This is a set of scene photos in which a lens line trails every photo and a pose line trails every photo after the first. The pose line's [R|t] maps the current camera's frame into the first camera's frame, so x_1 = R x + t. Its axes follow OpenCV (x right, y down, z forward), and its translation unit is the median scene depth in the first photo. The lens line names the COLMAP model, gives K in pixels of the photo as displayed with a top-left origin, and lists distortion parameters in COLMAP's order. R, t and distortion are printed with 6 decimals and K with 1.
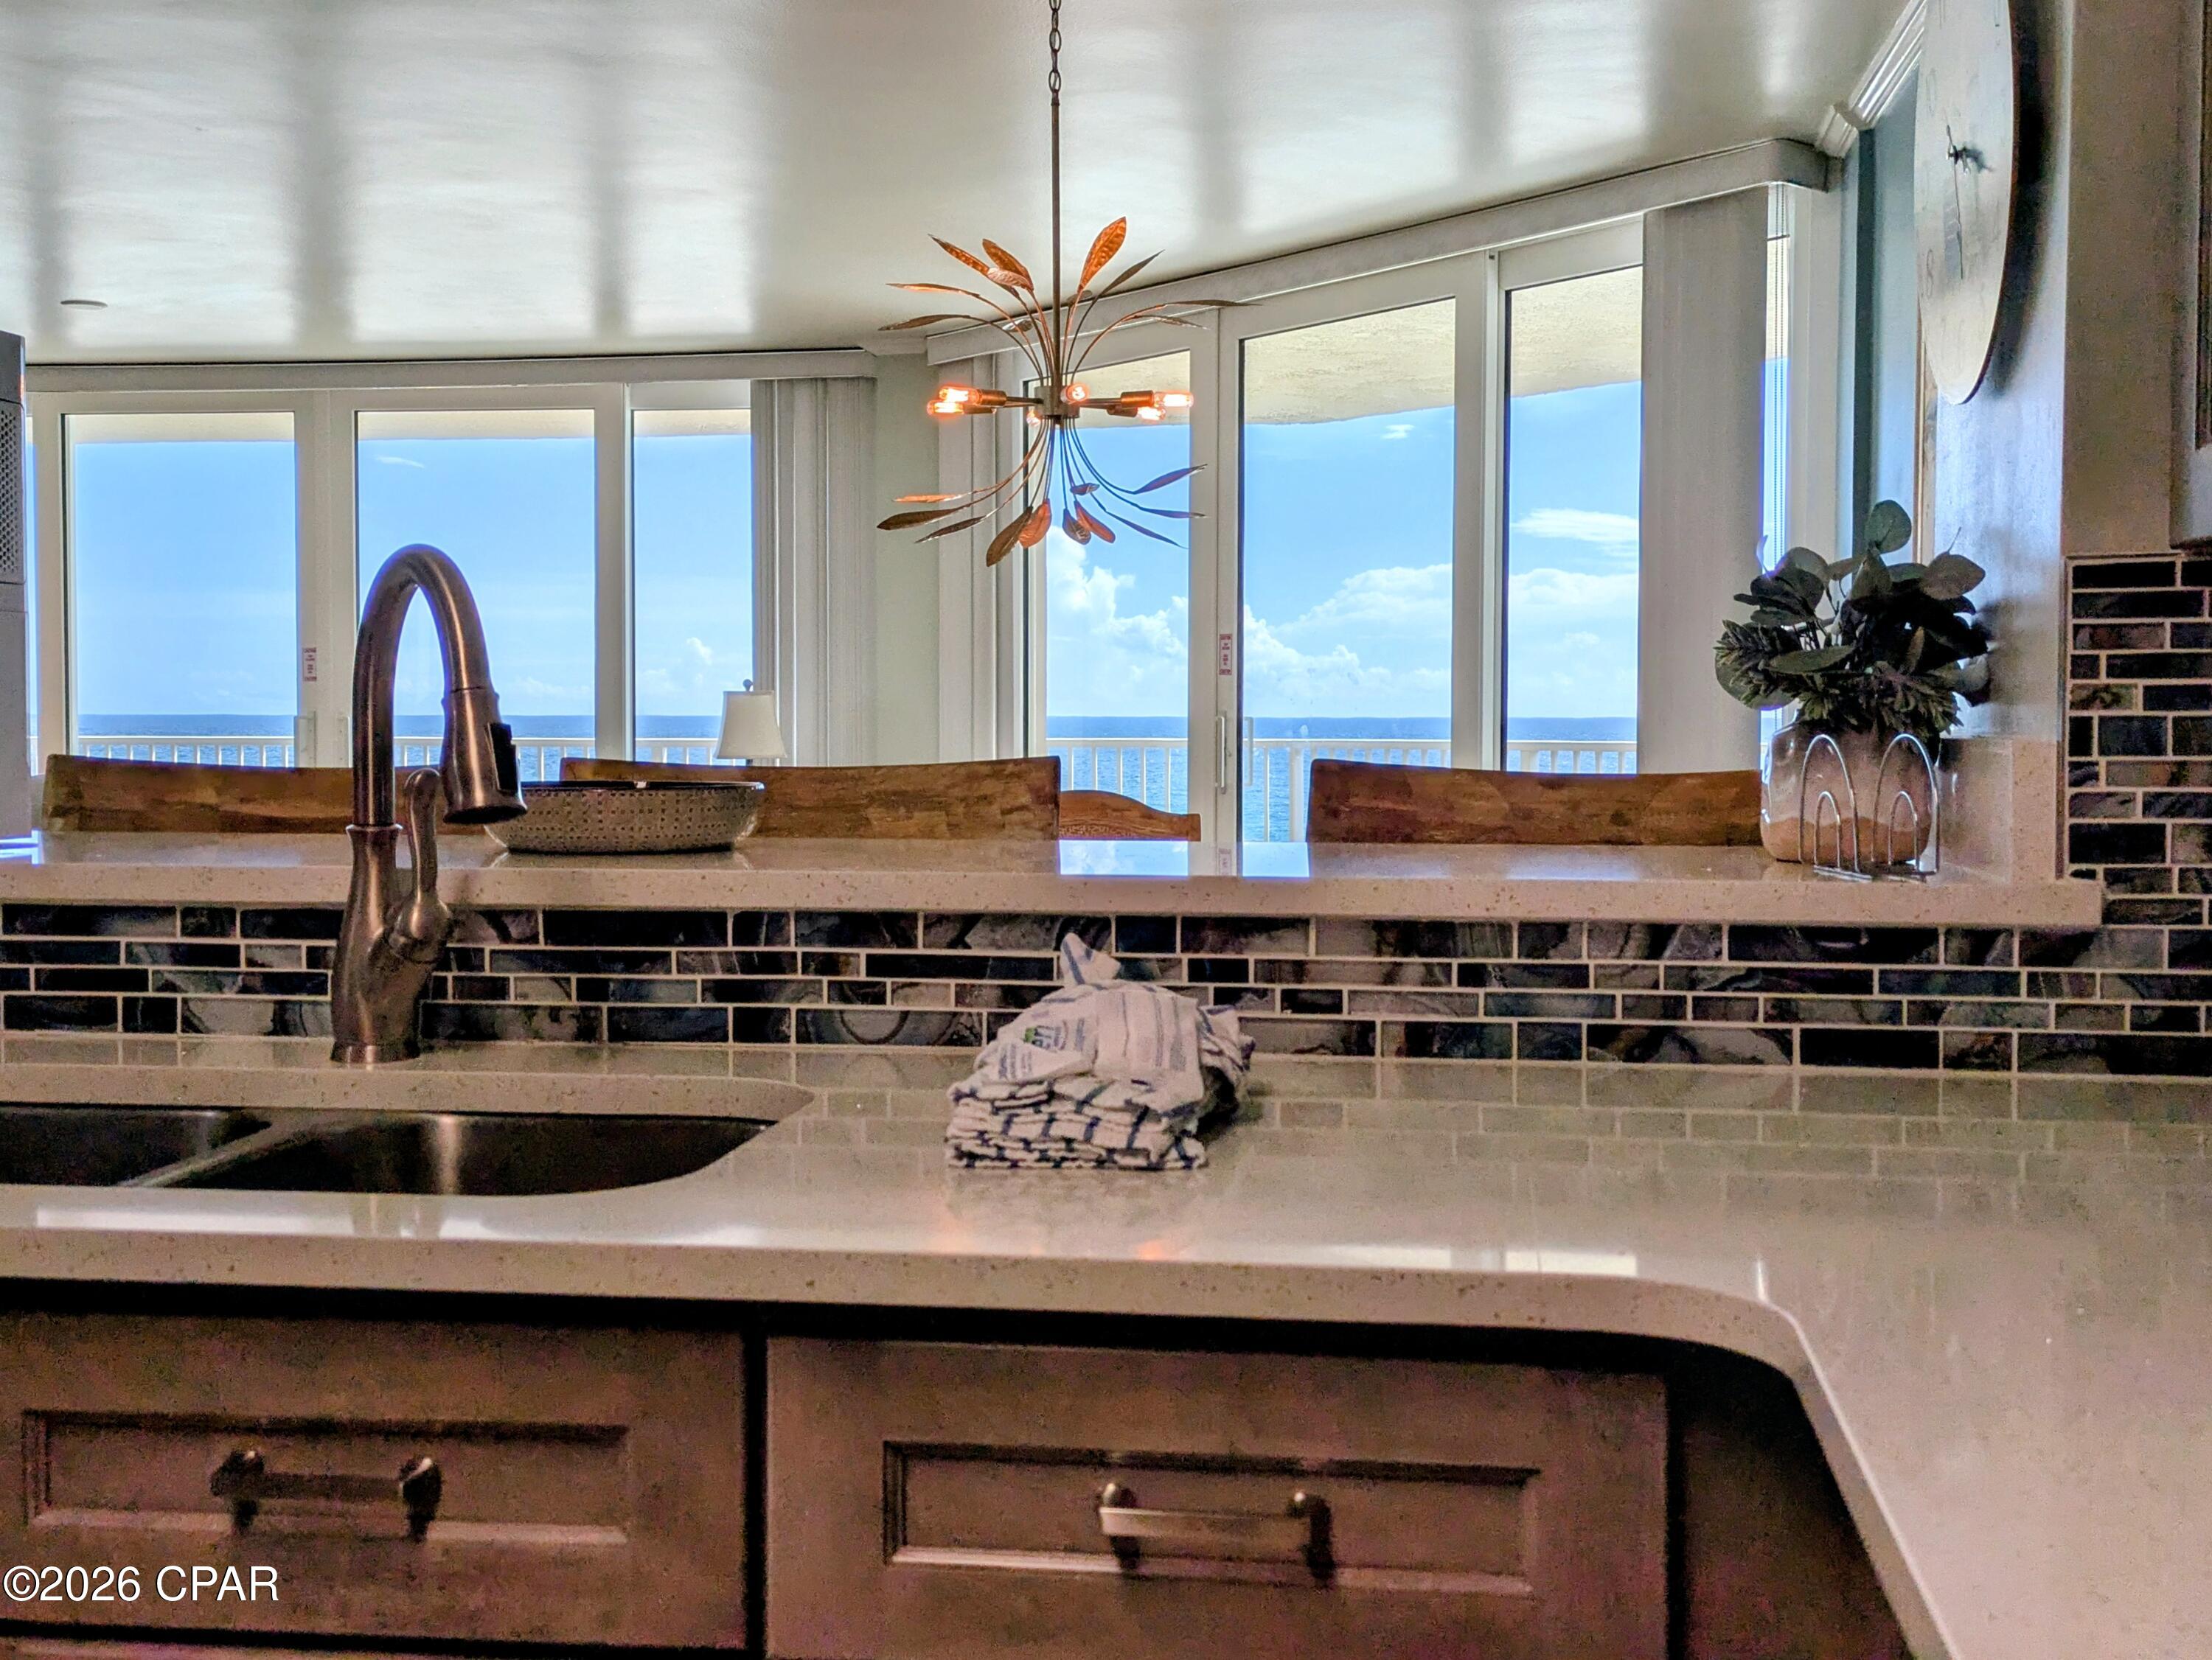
lens RADIAL K [[2112.0, 0, 1106.5], [0, 2112.0, 795.4], [0, 0, 1]] dist [0.097546, -0.125988]
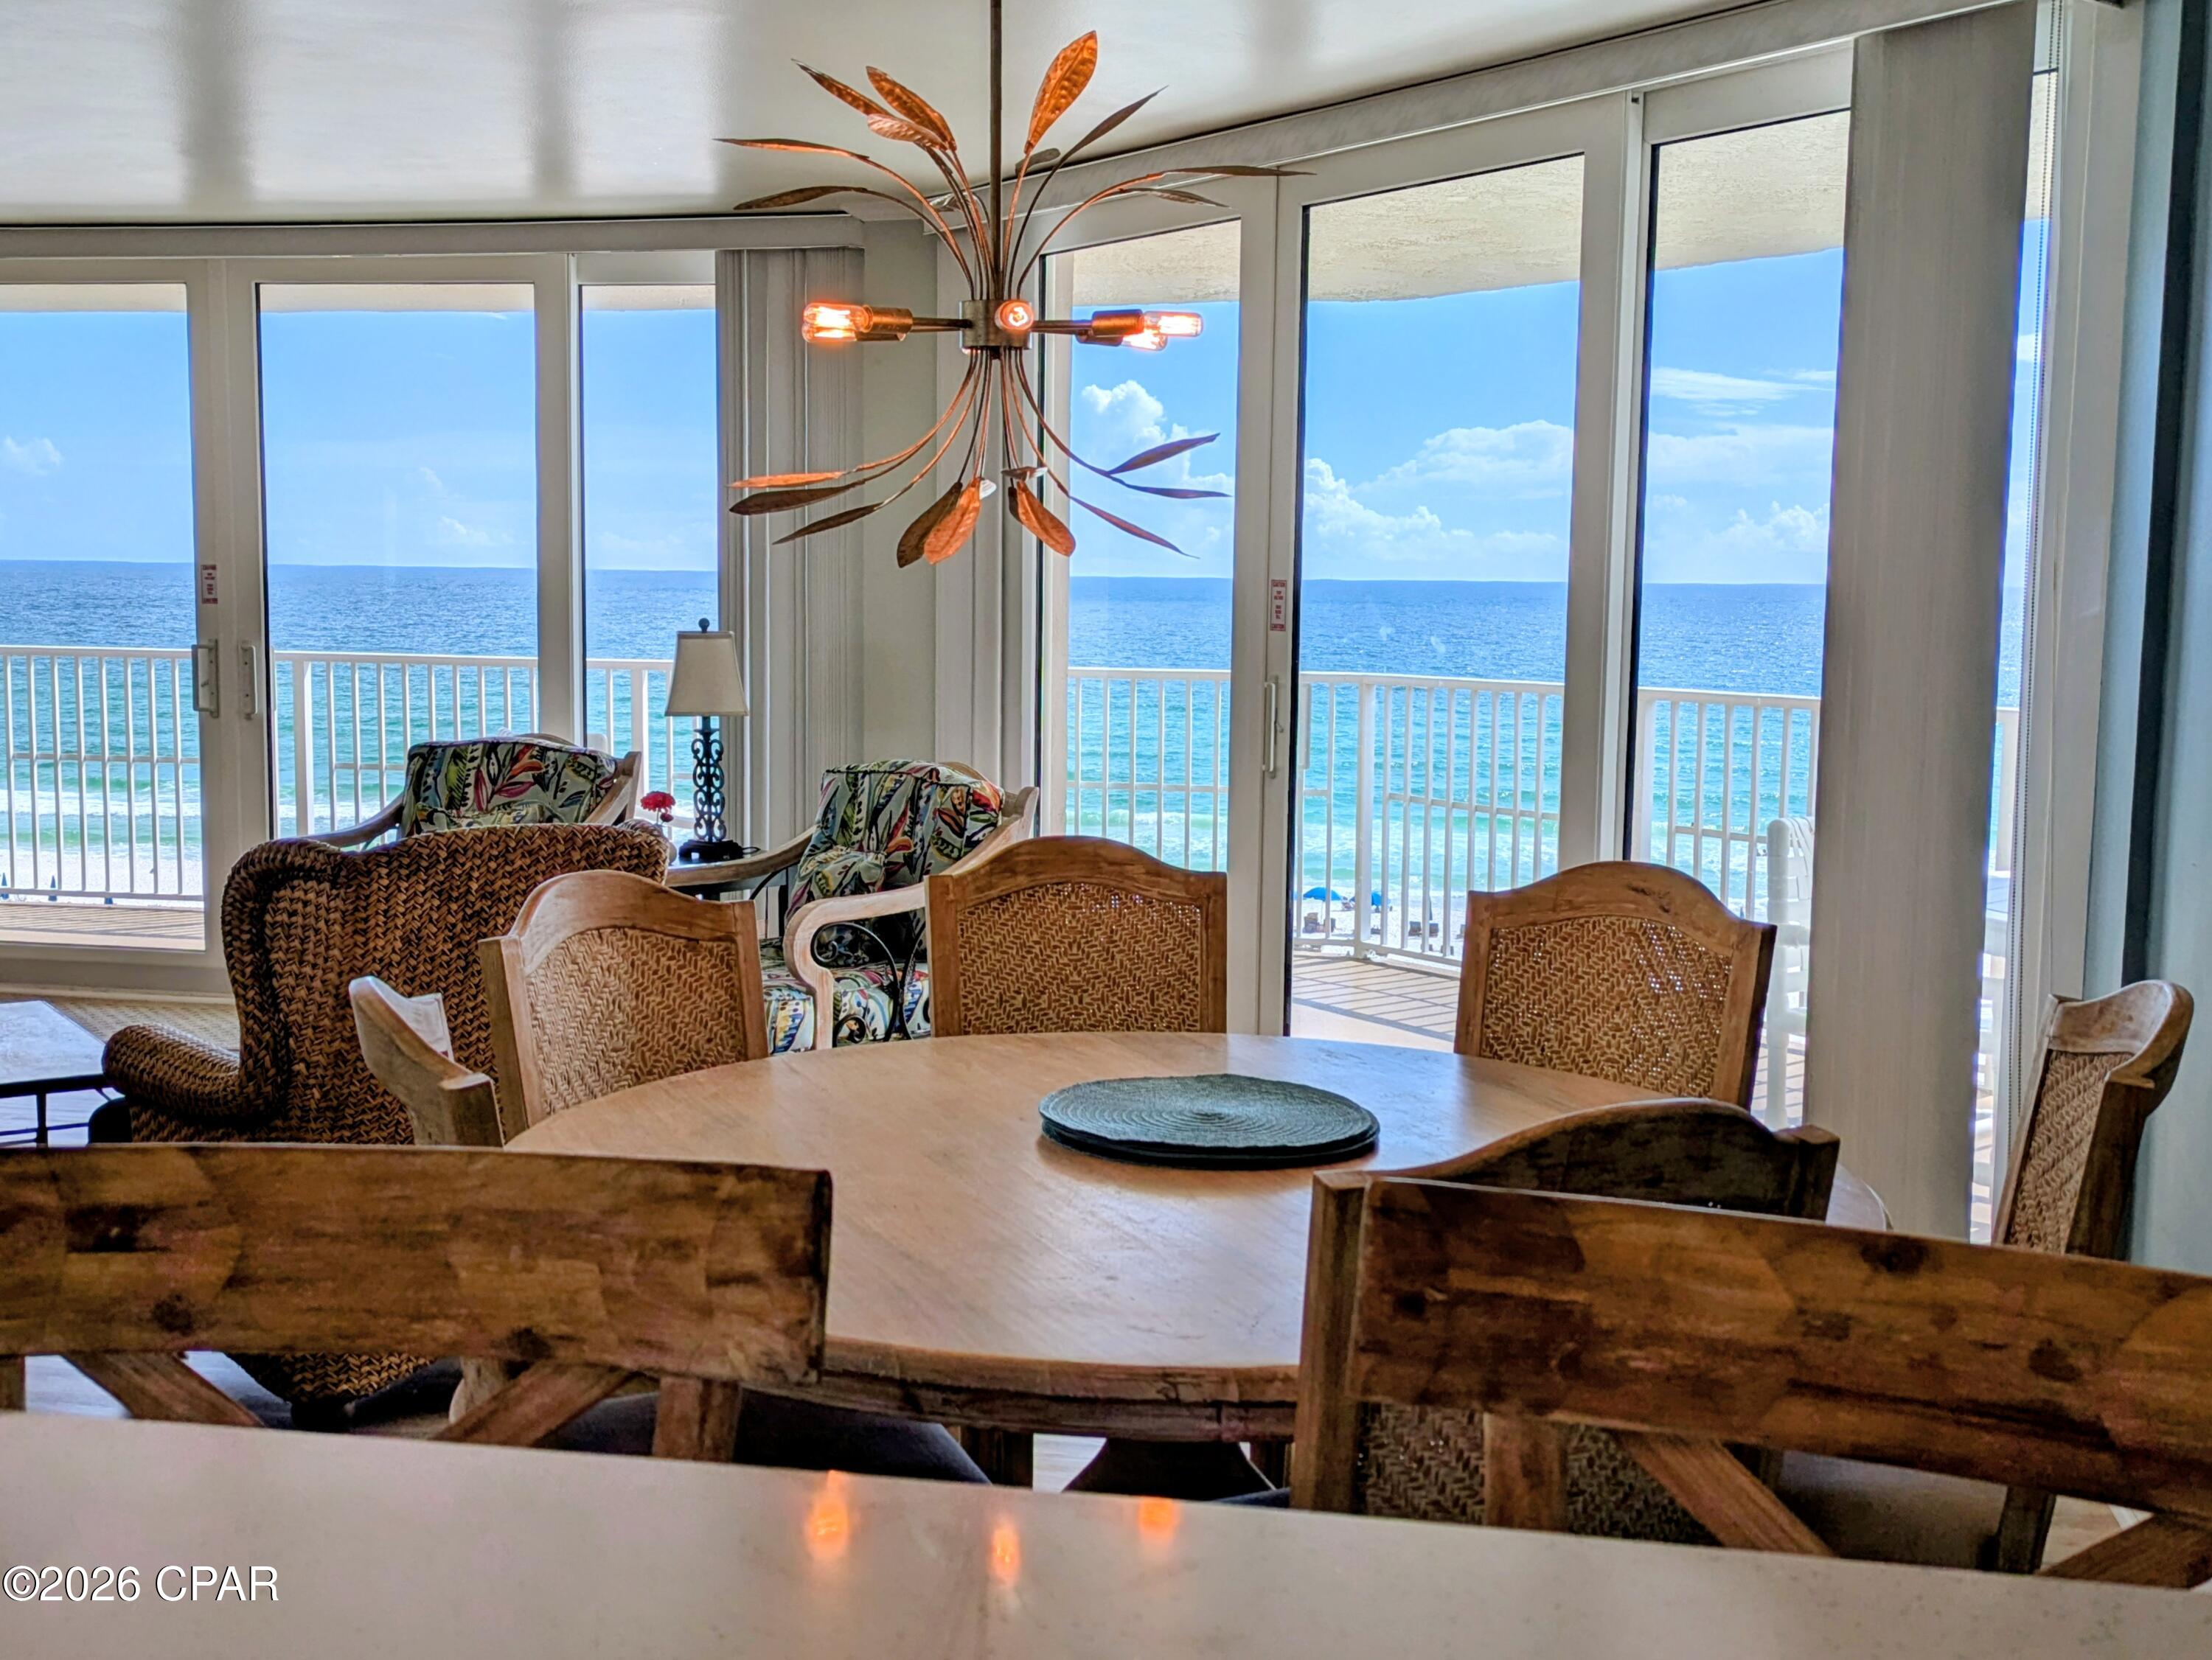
lens RADIAL K [[2112.0, 0, 1106.5], [0, 2112.0, 795.4], [0, 0, 1]] dist [0.097546, -0.125988]
pose [[0.999330, 0.013856, -0.033866, 0.023210], [-0.011570, 0.997701, 0.066772, -0.057288], [0.034714, -0.066336, 0.997193, 0.229270]]
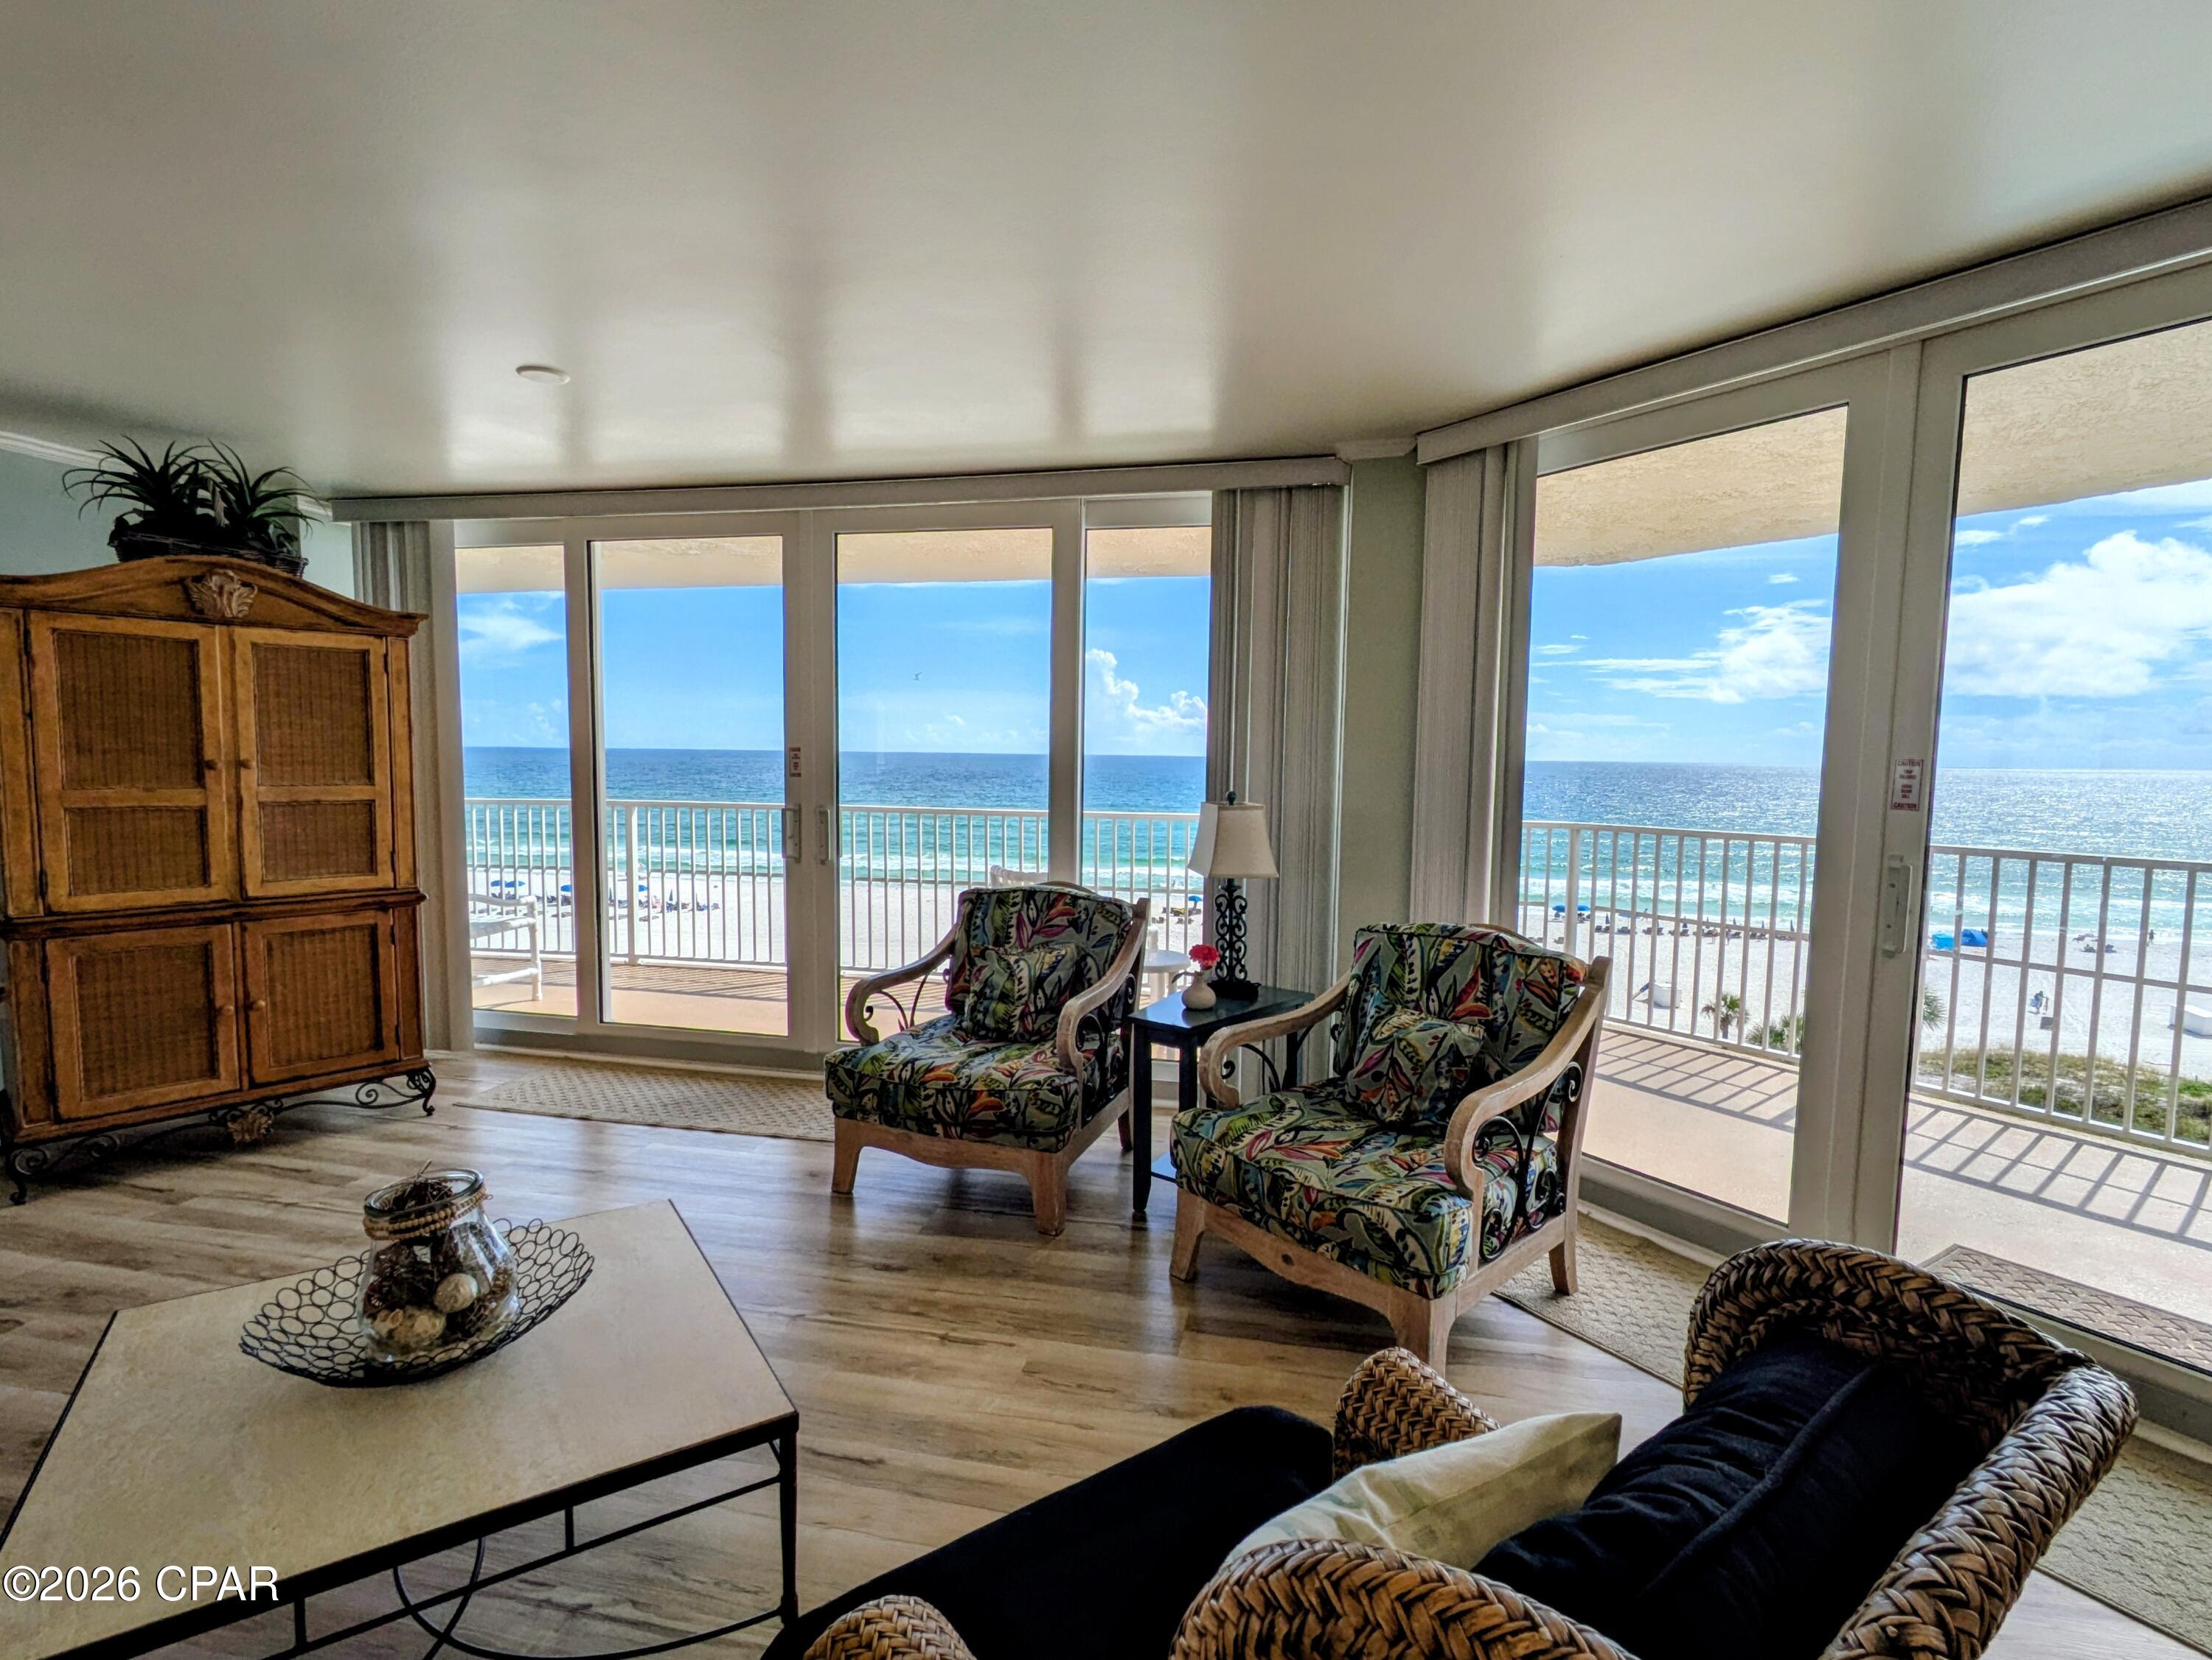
lens RADIAL K [[891.4, 0, 1102.2], [0, 891.4, 831.3], [0, 0, 1]] dist [0.000495, -0.000023]
pose [[0.999122, 0.014520, -0.039300, -0.286266], [-0.012553, 0.998678, 0.049838, -0.075043], [0.039972, -0.049301, 0.997984, 0.797838]]
